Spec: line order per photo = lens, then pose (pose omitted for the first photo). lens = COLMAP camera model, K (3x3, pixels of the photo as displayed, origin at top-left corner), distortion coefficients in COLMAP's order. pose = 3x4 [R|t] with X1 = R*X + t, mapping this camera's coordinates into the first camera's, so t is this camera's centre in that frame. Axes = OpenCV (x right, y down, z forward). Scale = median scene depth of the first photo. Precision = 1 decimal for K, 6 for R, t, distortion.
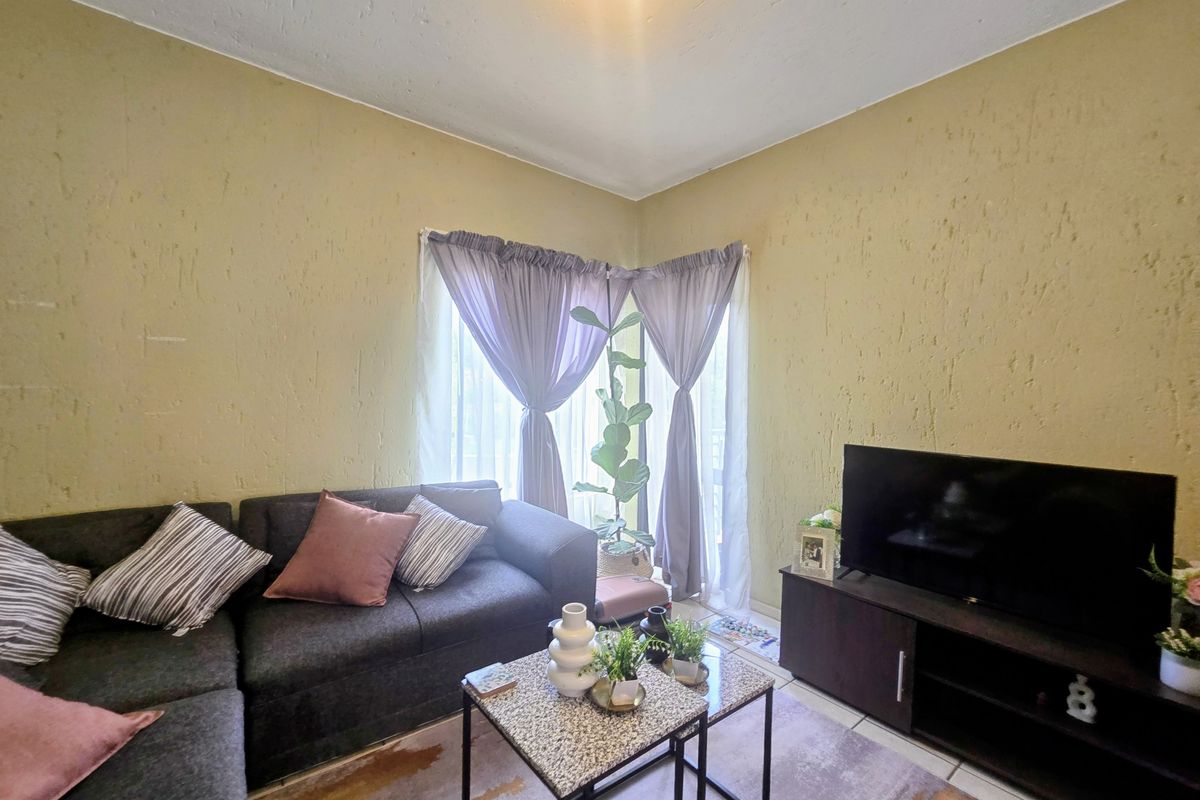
lens RADIAL K [[490.0, 0, 600.0], [0, 490.0, 400.0], [0, 0, 1]] dist [-0.000280, 0.000158]
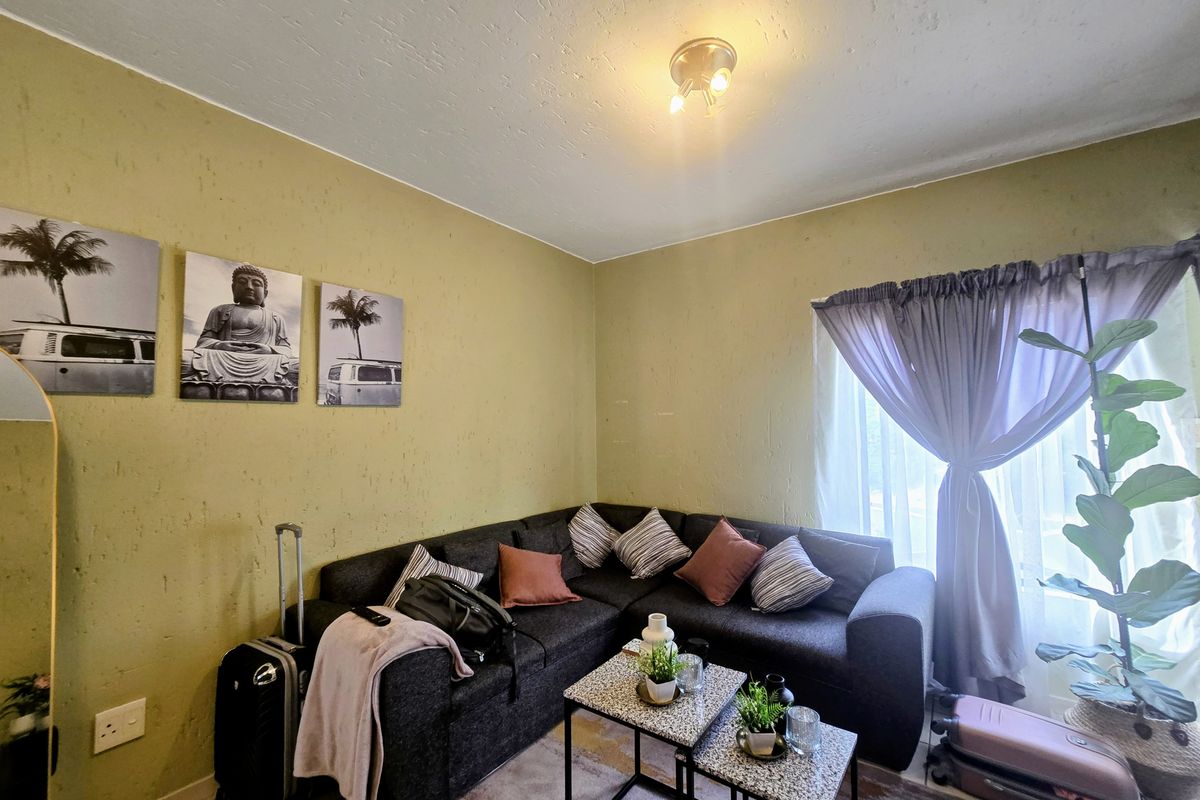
lens RADIAL K [[486.8, 0, 600.0], [0, 486.8, 400.0], [0, 0, 1]] dist [0.000806, 0.000183]
pose [[0.284821, -0.074793, -0.955658, 0.630330], [-0.008193, 0.996725, -0.080448, -0.027263], [0.958546, 0.030743, 0.283276, 0.238327]]
